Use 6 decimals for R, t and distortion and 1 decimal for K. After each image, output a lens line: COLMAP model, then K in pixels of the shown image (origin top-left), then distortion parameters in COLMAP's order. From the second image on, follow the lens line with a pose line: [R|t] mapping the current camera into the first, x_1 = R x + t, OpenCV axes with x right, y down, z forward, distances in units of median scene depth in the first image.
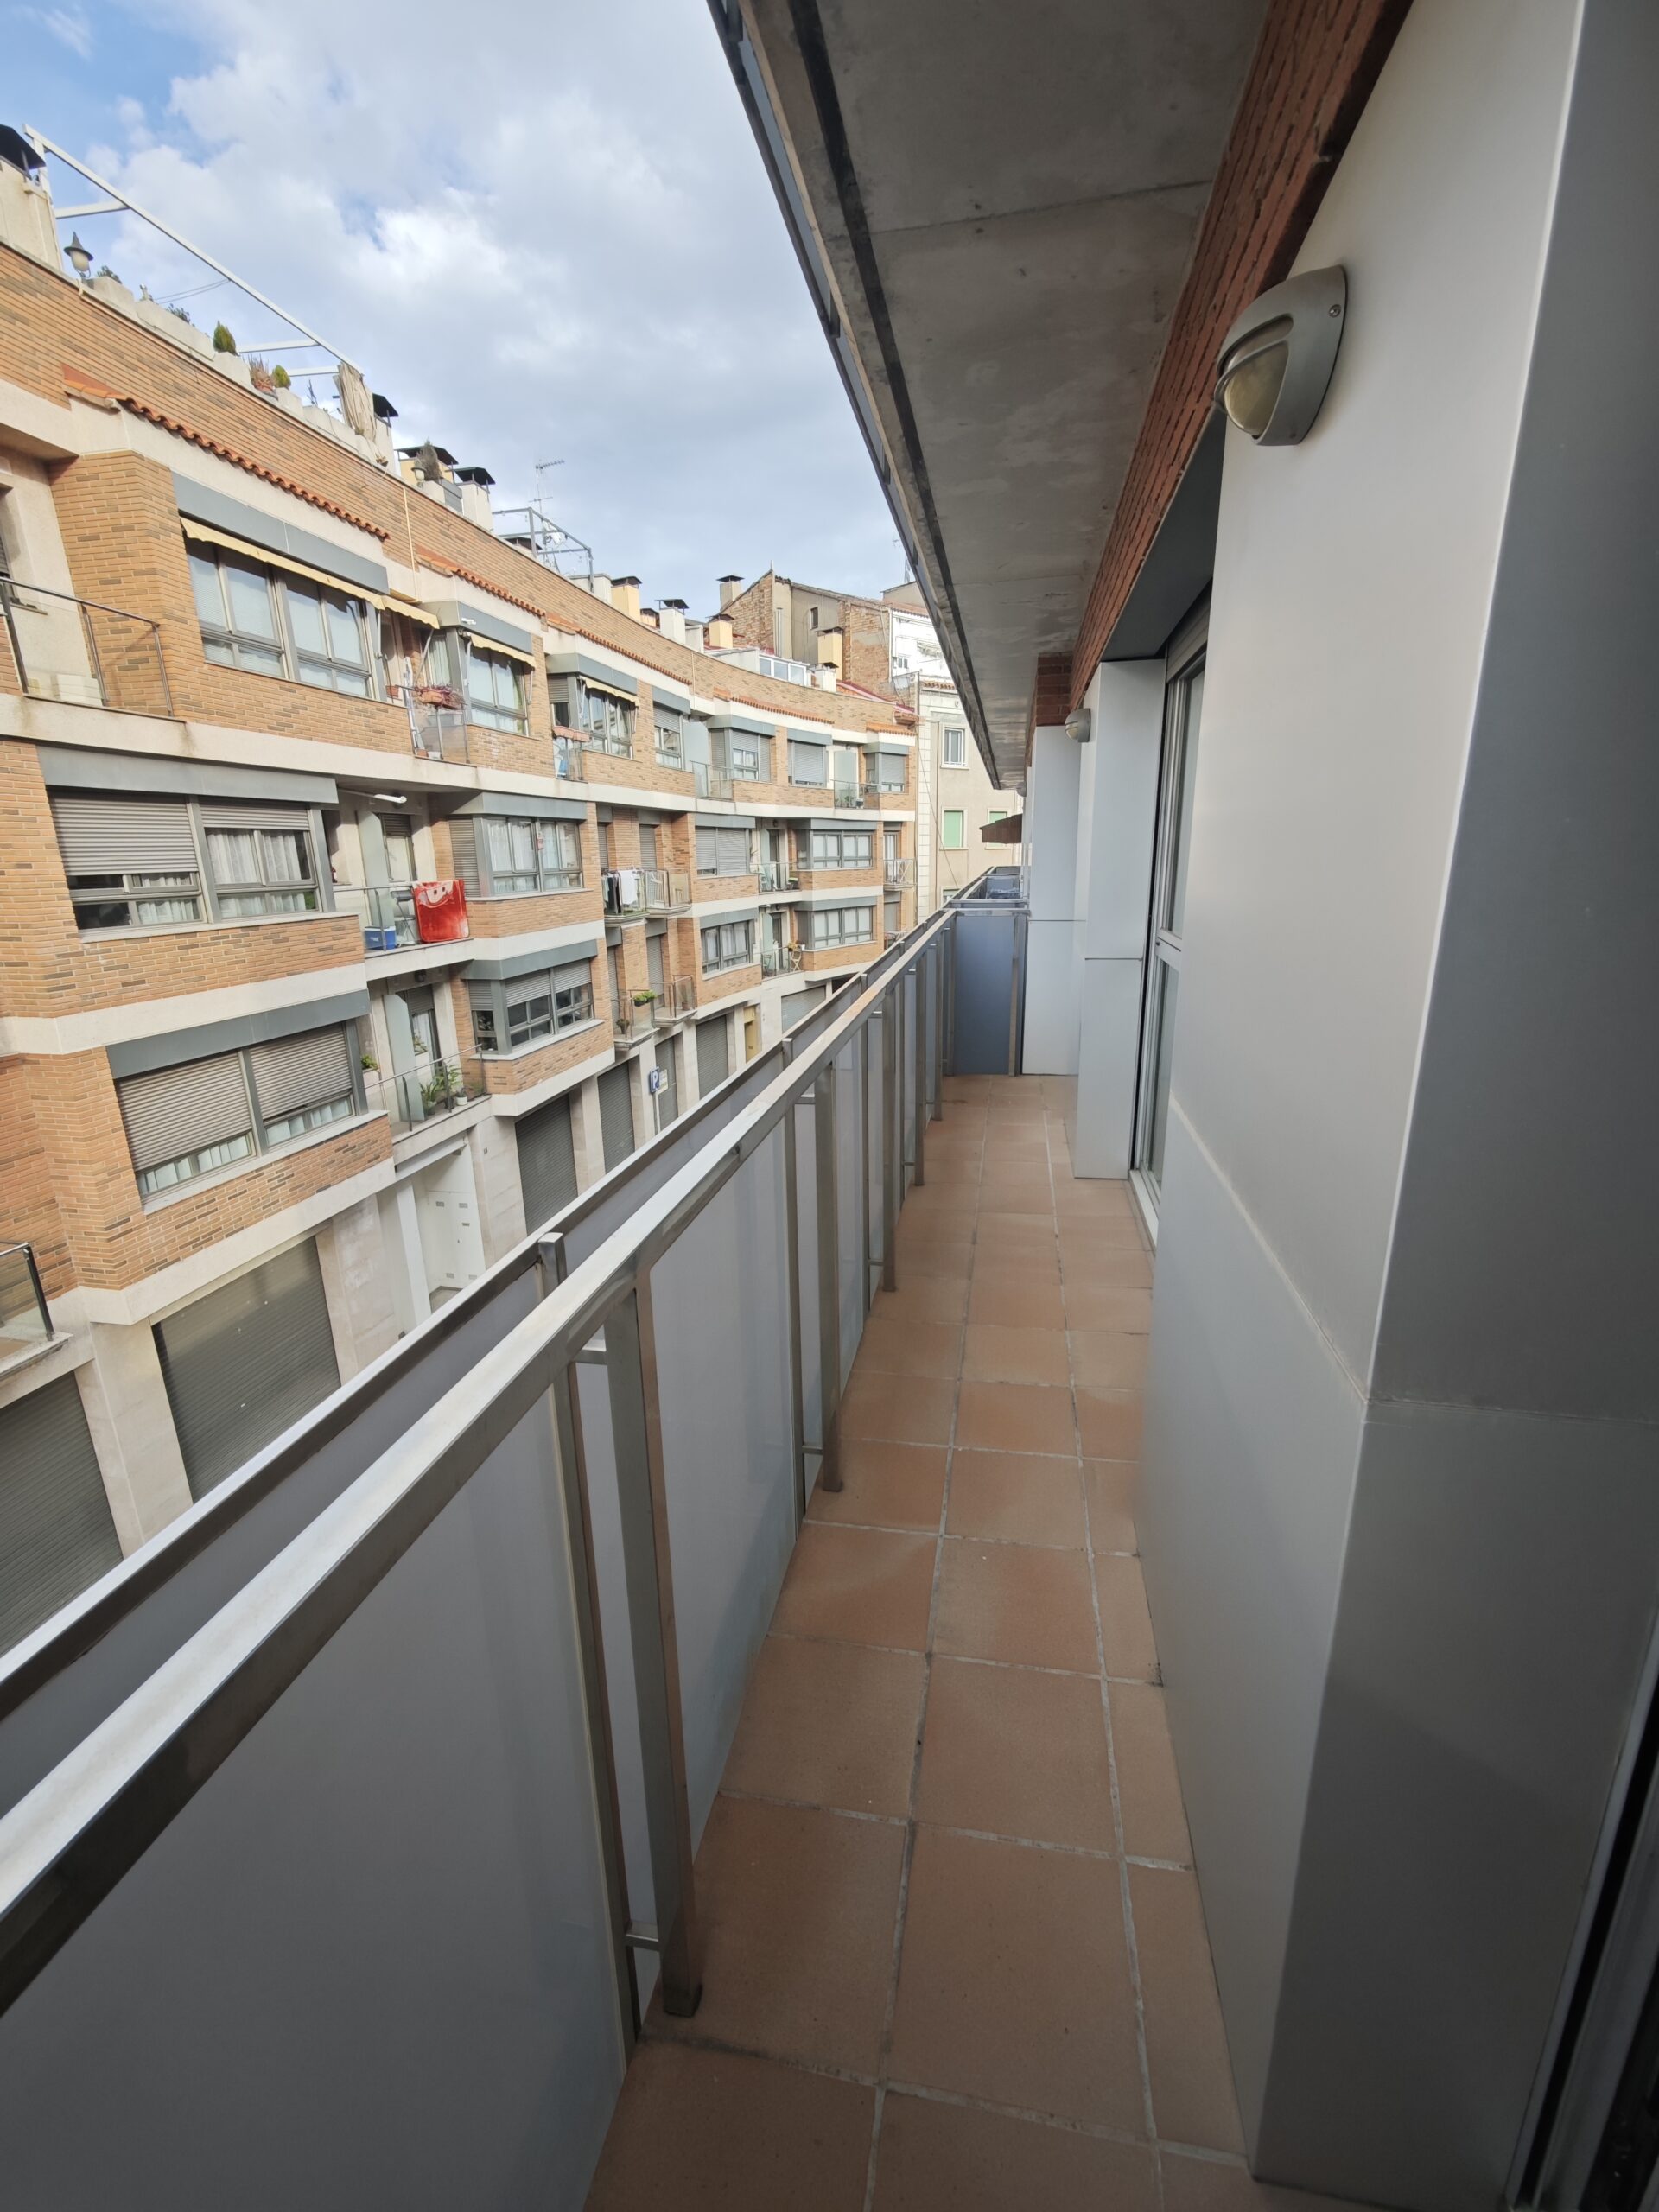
lens RADIAL K [[922.7, 0, 829.5], [0, 922.7, 1102.7], [0, 0, 1]] dist [-0.003996, 0.002935]
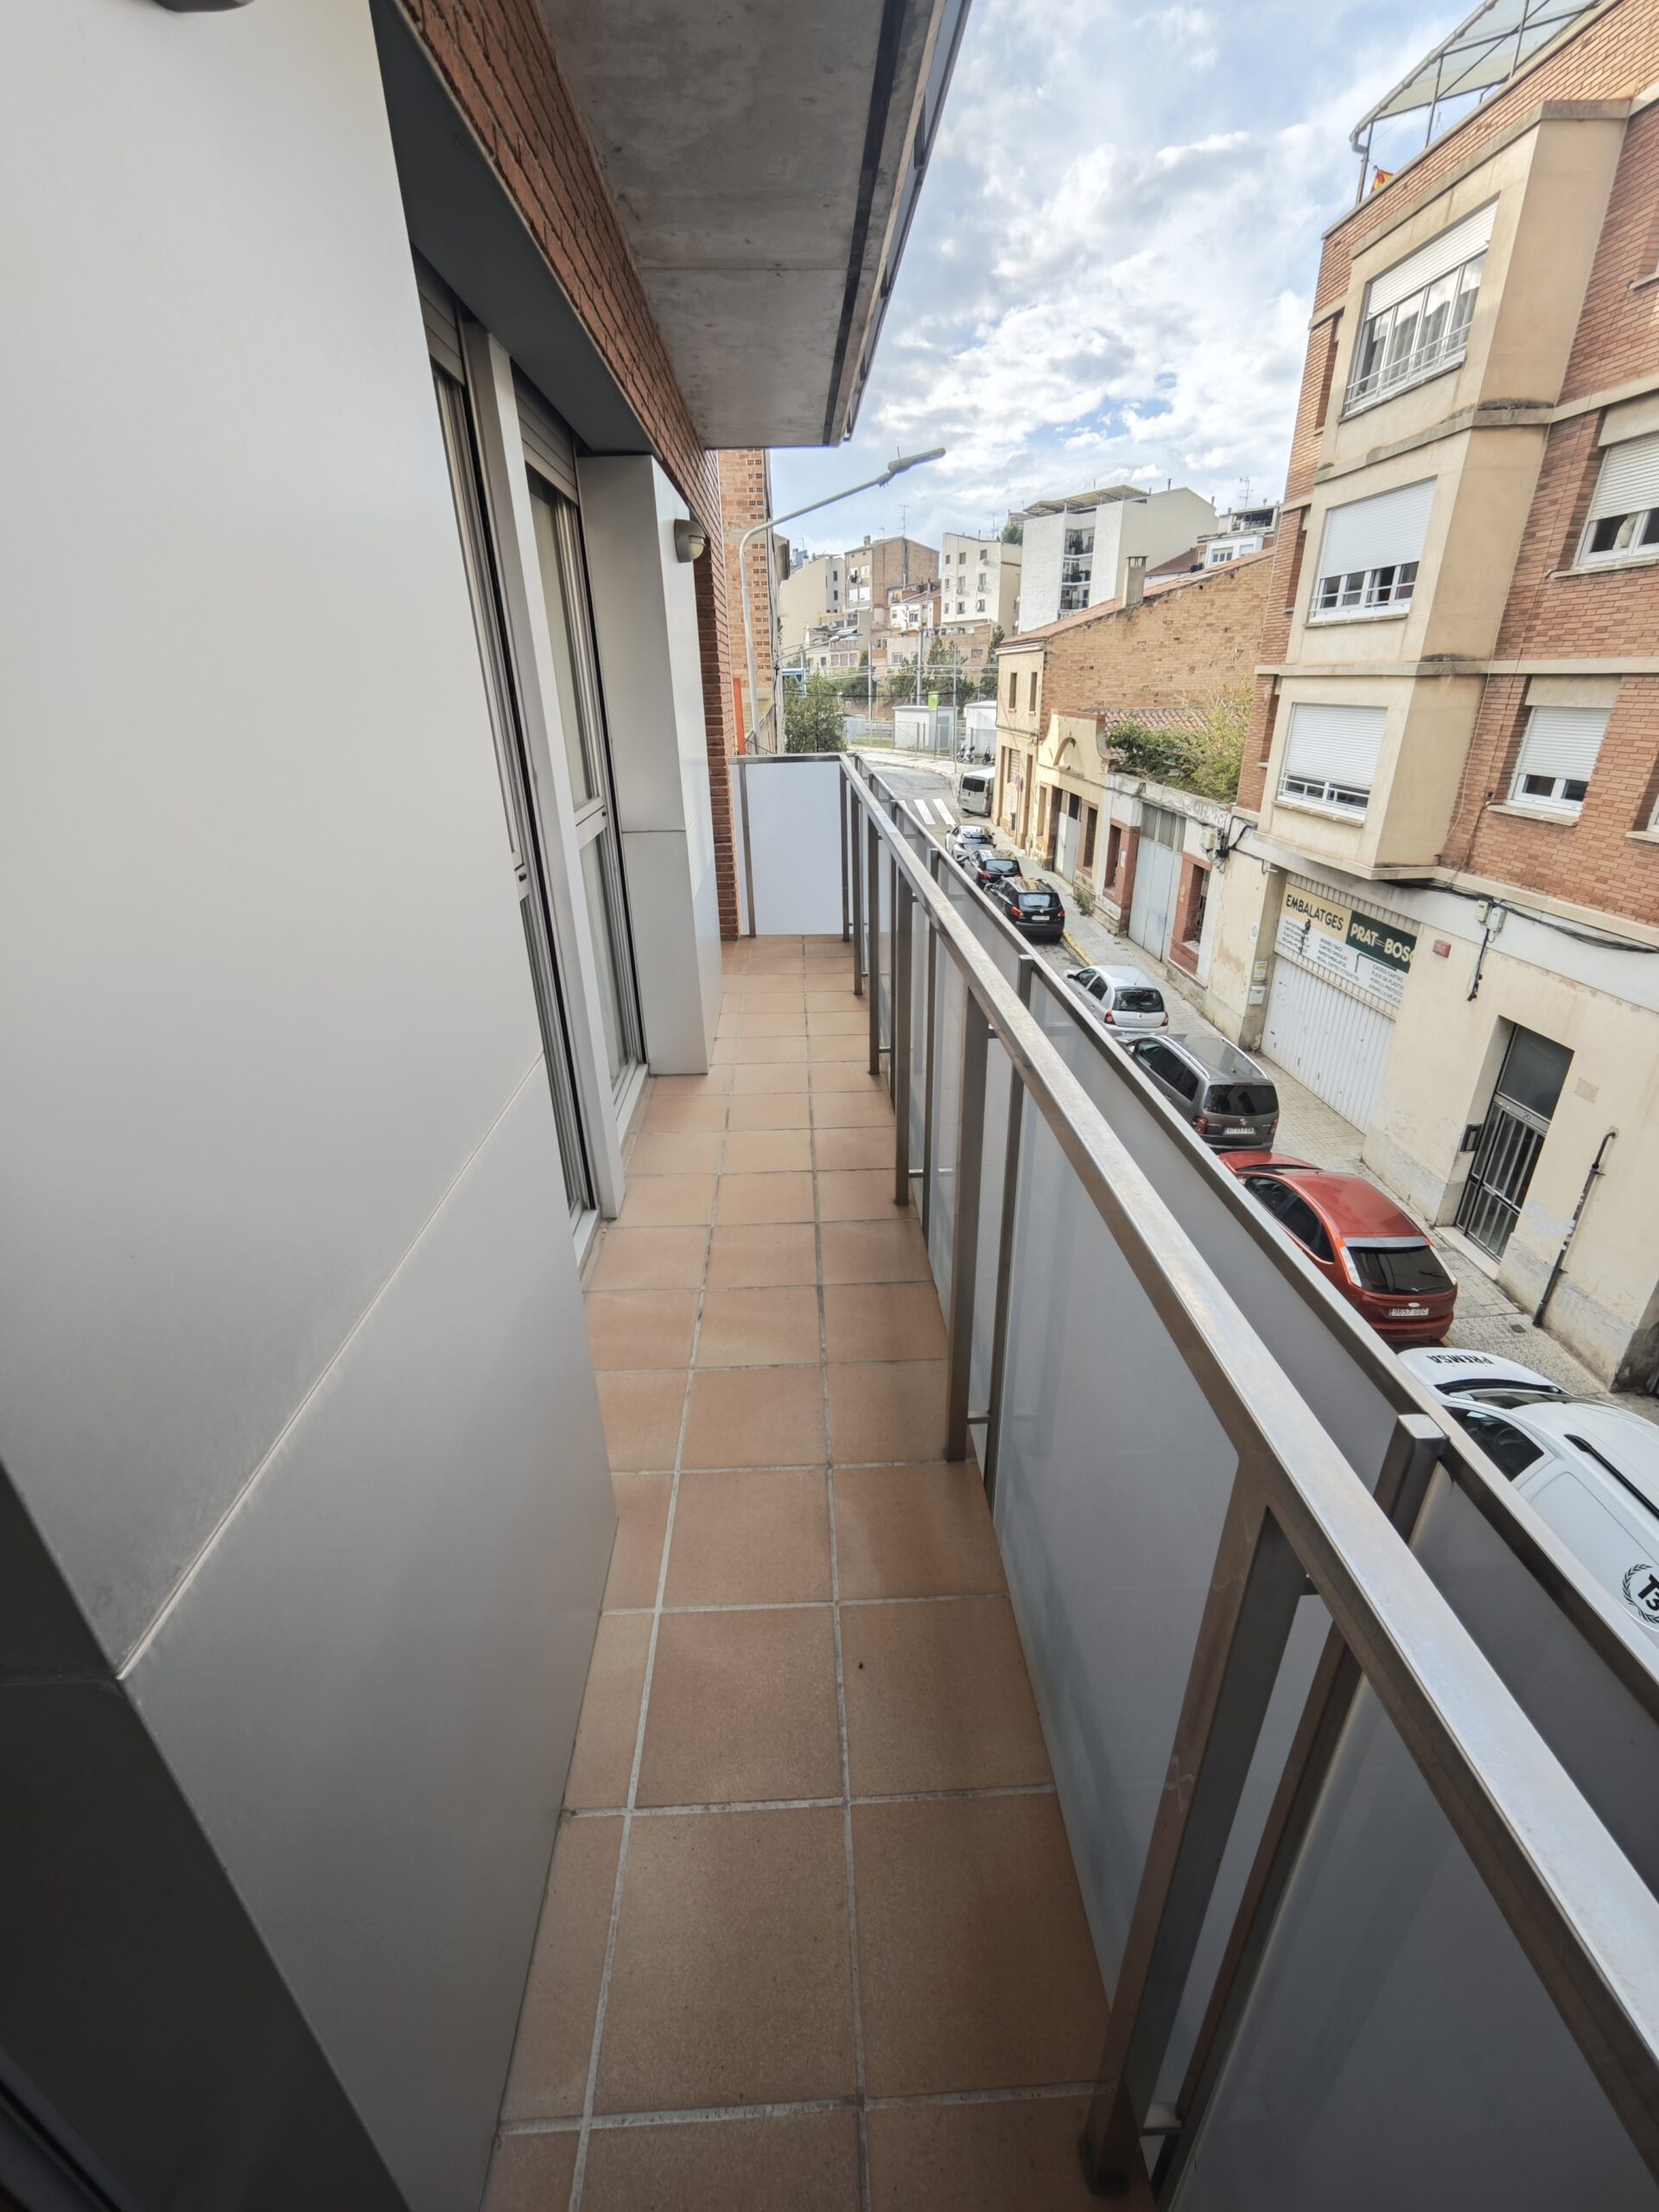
lens RADIAL K [[922.7, 0, 829.5], [0, 922.7, 1102.7], [0, 0, 1]] dist [-0.003996, 0.002935]
pose [[-0.972274, 0.136013, -0.190219, 0.418050], [-0.019769, 0.762725, 0.646420, -0.652178], [0.233006, 0.632258, -0.738889, 2.260538]]
